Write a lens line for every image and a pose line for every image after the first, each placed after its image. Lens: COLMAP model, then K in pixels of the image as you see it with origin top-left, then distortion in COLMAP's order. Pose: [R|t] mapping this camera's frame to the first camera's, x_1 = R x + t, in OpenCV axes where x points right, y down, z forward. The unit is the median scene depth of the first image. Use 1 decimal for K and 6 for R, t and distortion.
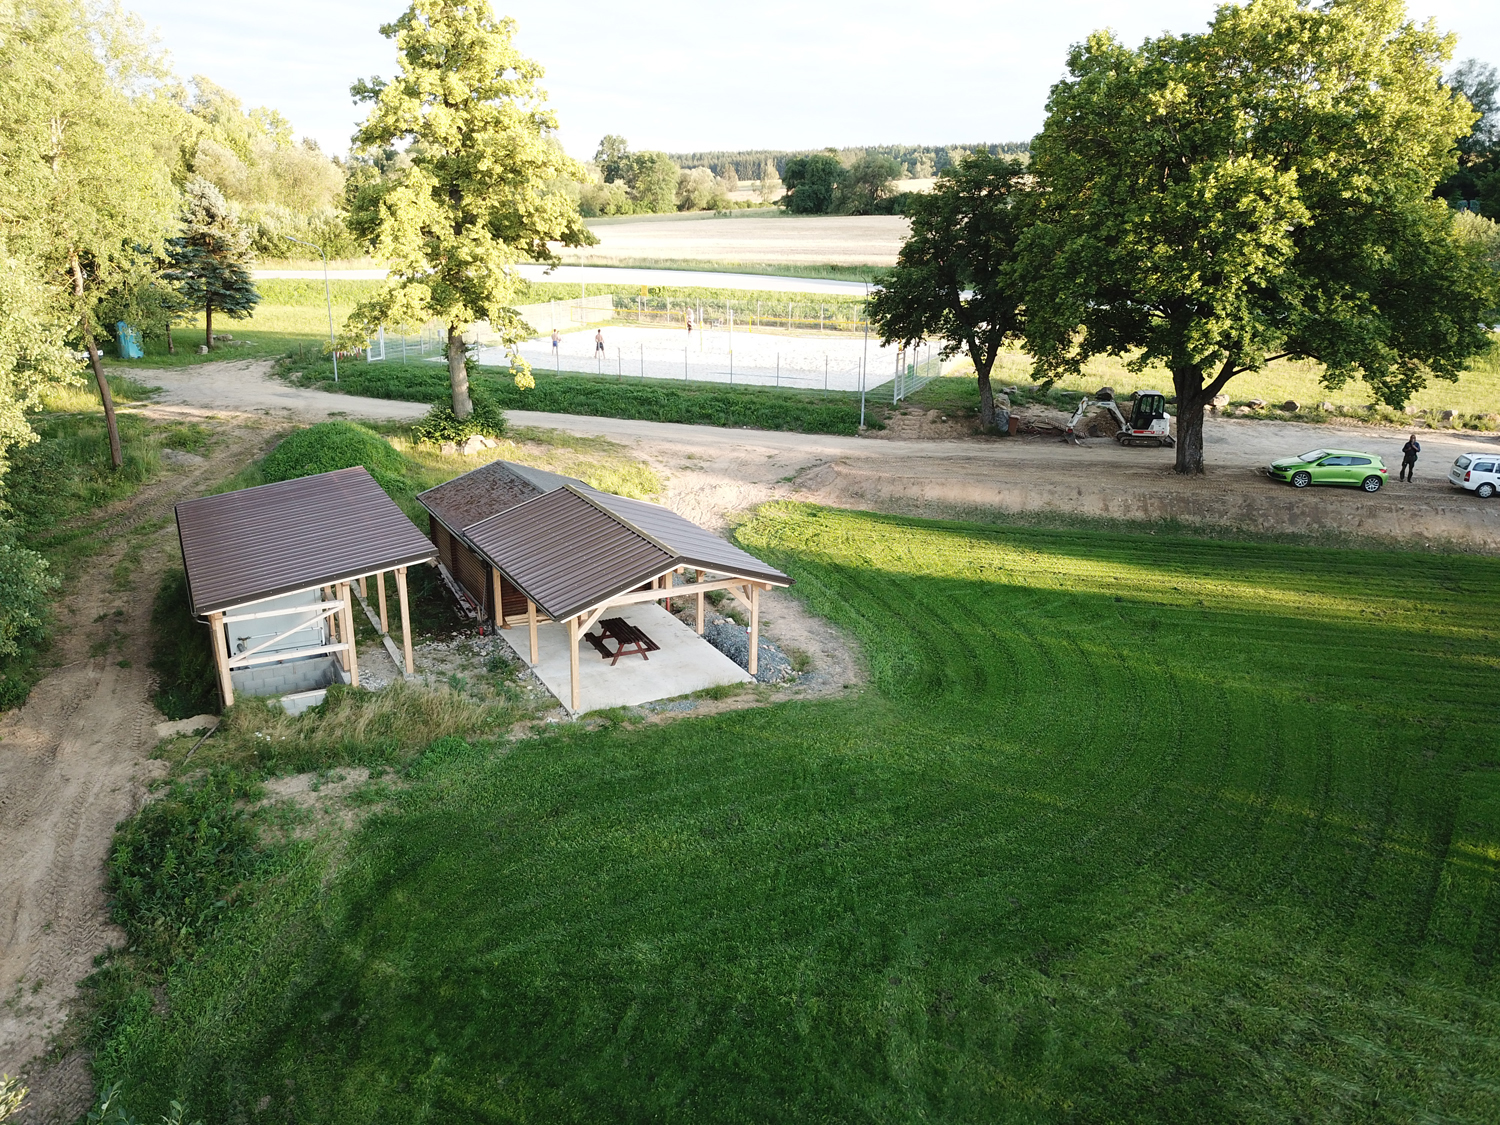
lens RADIAL K [[1138.1, 0, 747.4], [0, 1138.1, 562.2], [0, 0, 1]] dist [0.012018, -0.020530]
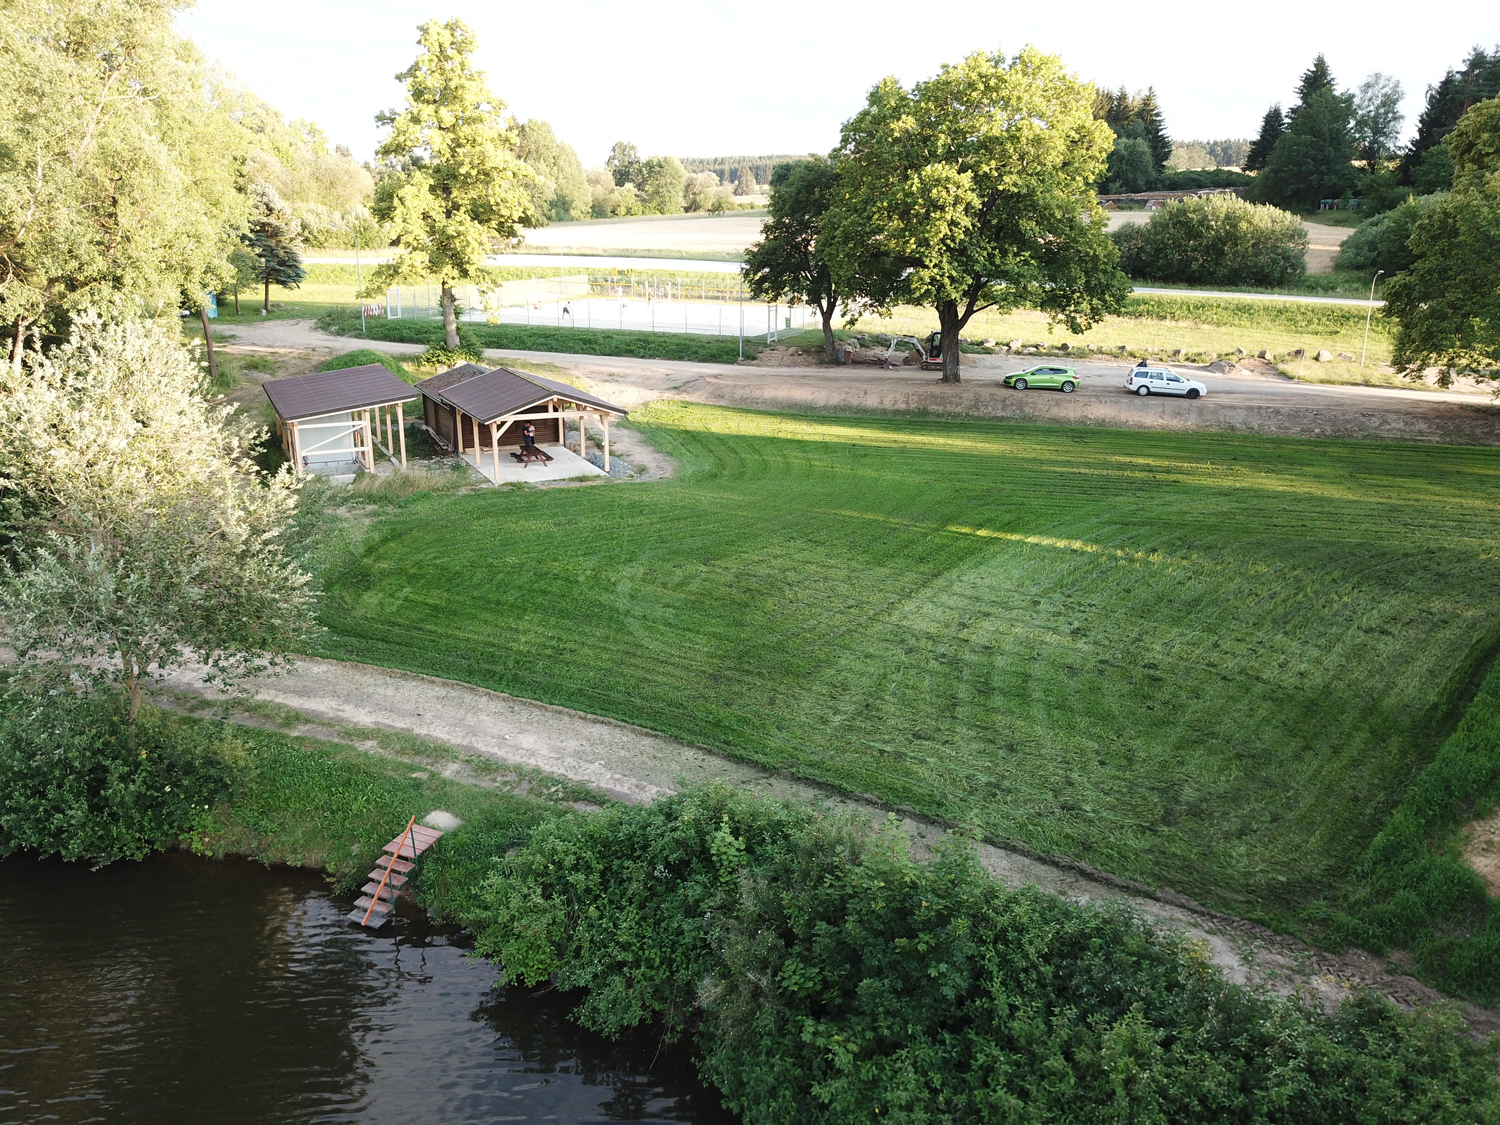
lens RADIAL K [[1138.1, 0, 750.4], [0, 1138.1, 562.8], [0, 0, 1]] dist [0.012018, -0.020530]
pose [[0.999770, 0.004992, -0.020878, 0.167163], [-0.005053, 0.999983, -0.002877, 0.156692], [0.020863, 0.002982, 0.999778, -0.449313]]
